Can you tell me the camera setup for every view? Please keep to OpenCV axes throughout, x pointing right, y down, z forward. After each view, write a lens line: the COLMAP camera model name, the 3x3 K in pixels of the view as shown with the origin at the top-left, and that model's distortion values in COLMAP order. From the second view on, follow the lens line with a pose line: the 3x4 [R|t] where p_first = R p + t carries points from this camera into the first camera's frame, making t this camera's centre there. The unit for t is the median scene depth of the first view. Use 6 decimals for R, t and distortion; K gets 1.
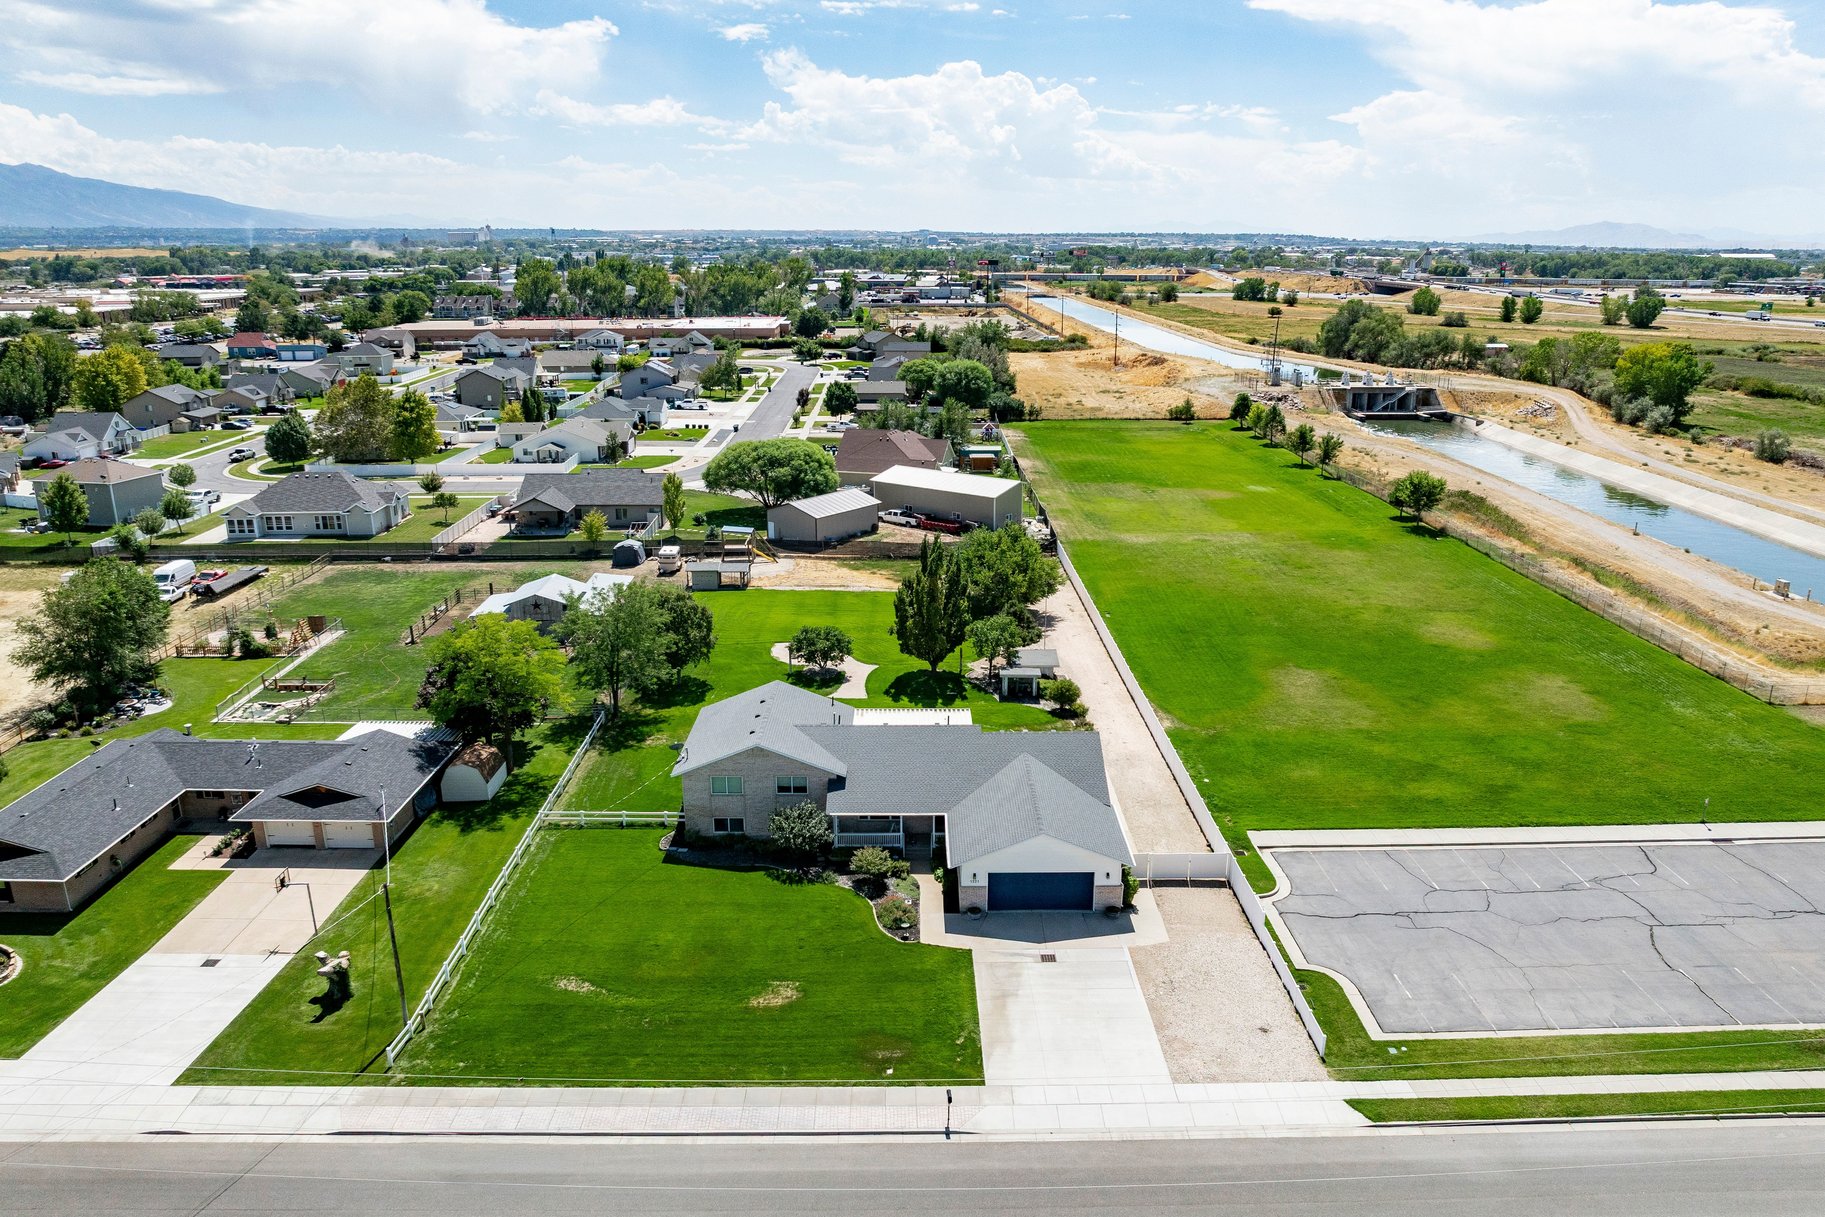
lens RADIAL K [[1332.2, 0, 923.3], [0, 1332.2, 637.8], [0, 0, 1]] dist [-0.034724, 0.006673]
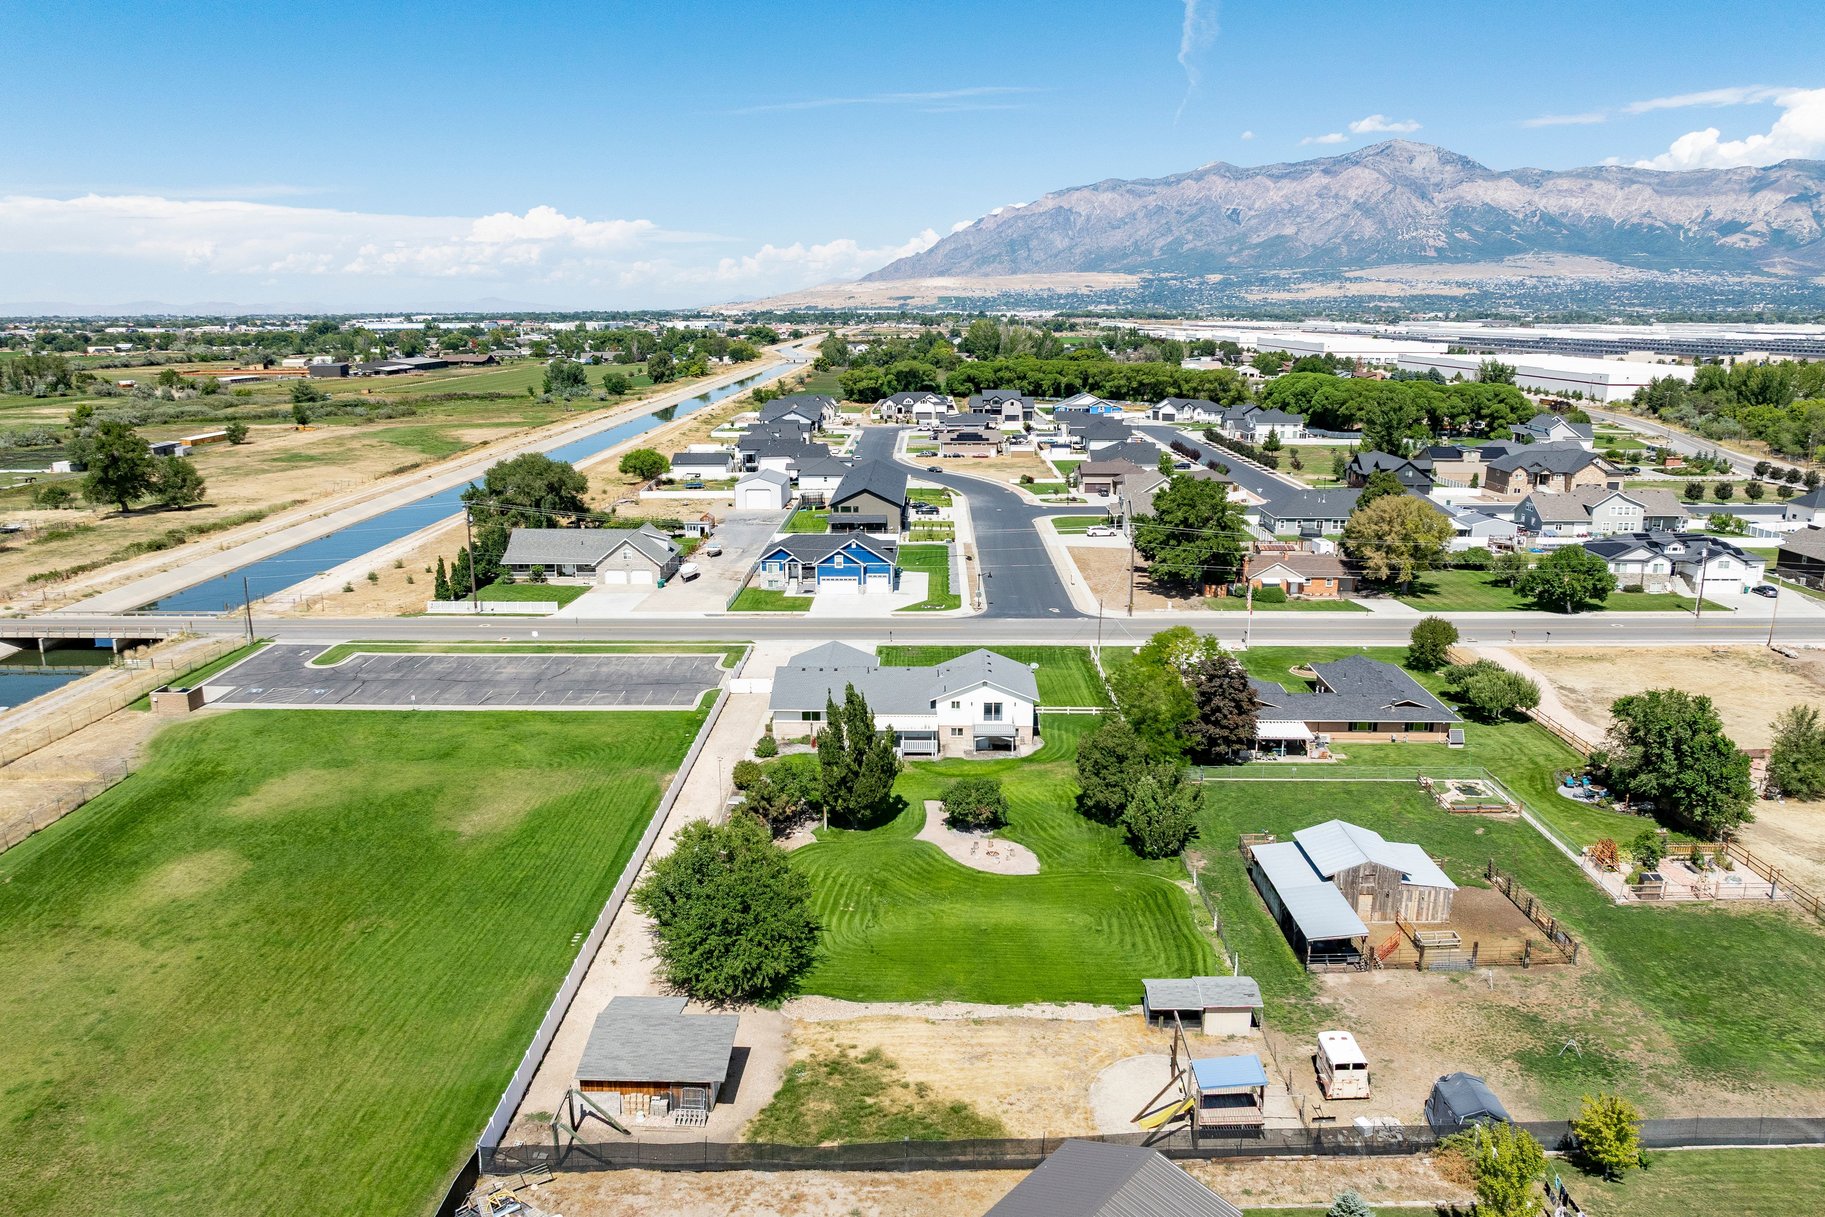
lens RADIAL K [[1343.1, 0, 917.0], [0, 1343.1, 614.4], [0, 0, 1]] dist [-0.036670, 0.006199]
pose [[-0.999589, -0.005638, 0.028103, -0.041179], [0.008870, 0.871499, 0.490317, -0.383153], [-0.027256, 0.490365, -0.871091, 1.170294]]
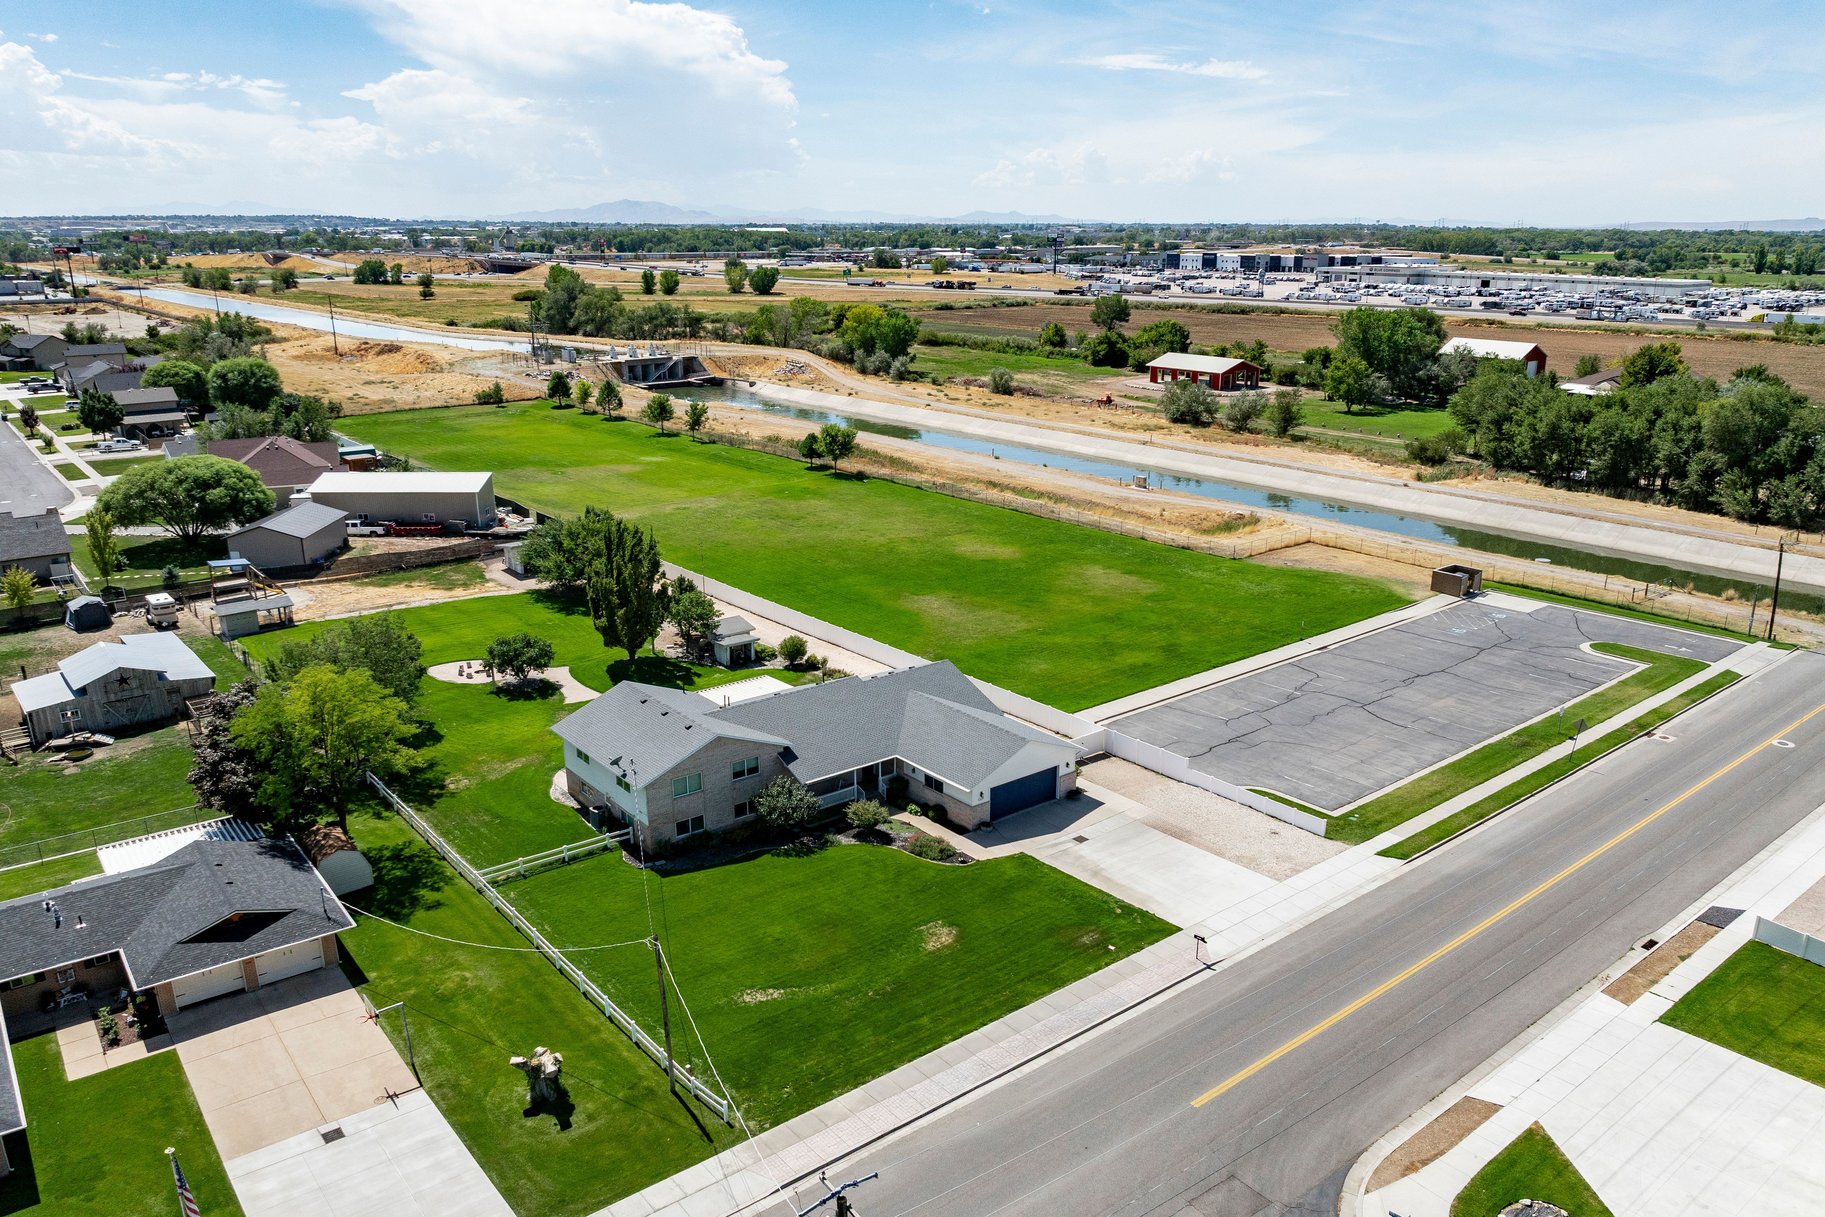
lens RADIAL K [[1343.1, 0, 917.0], [0, 1343.1, 614.4], [0, 0, 1]] dist [-0.036670, 0.006199]
pose [[0.784881, -0.172893, 0.595038, -0.271319], [0.175403, 0.983001, 0.054254, -0.015929], [-0.594303, 0.061788, 0.801864, 0.054765]]
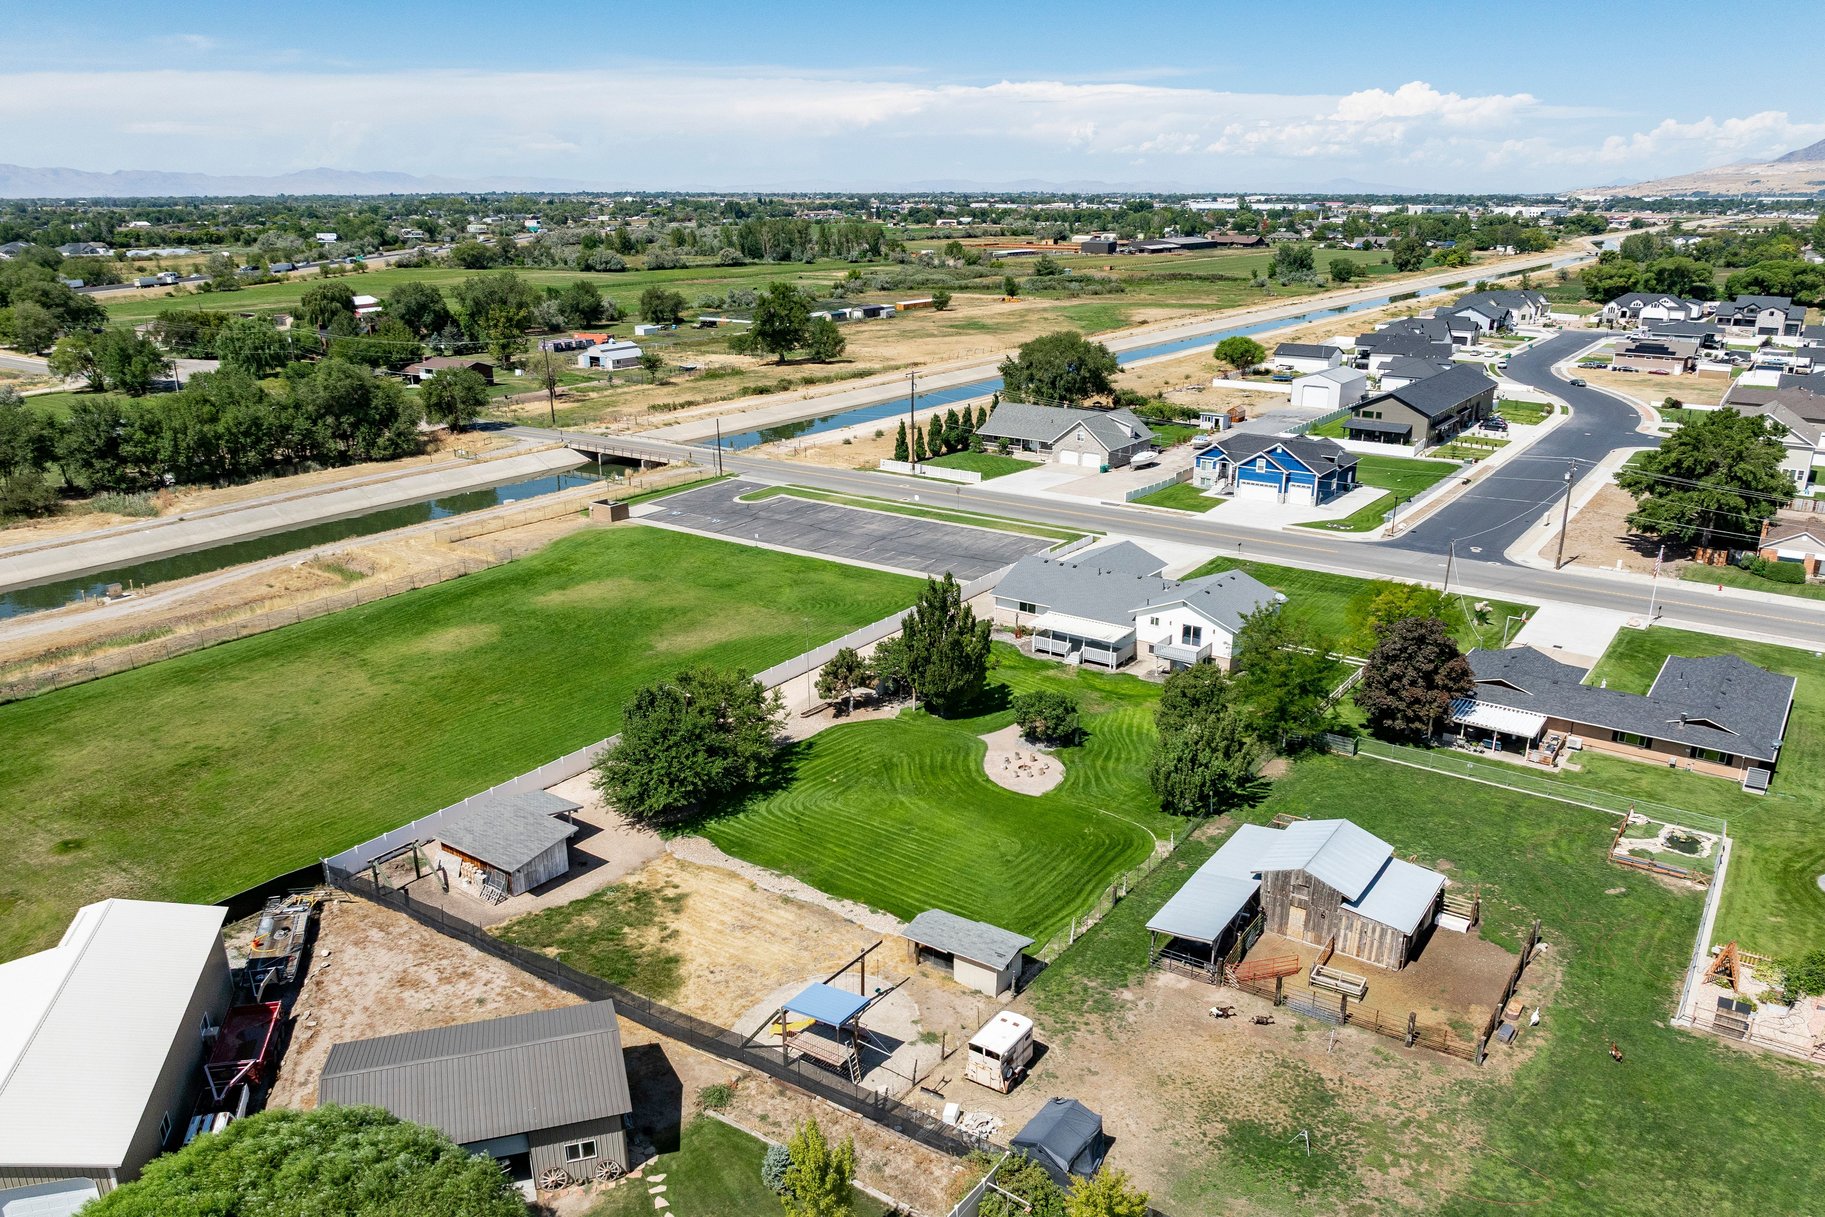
lens RADIAL K [[1332.2, 0, 923.3], [0, 1332.2, 637.8], [0, 0, 1]] dist [-0.034724, 0.006673]
pose [[-0.813005, -0.186240, 0.551667, -0.332823], [0.165516, 0.834454, 0.525633, -0.351104], [-0.558235, 0.518653, -0.647590, 1.065384]]
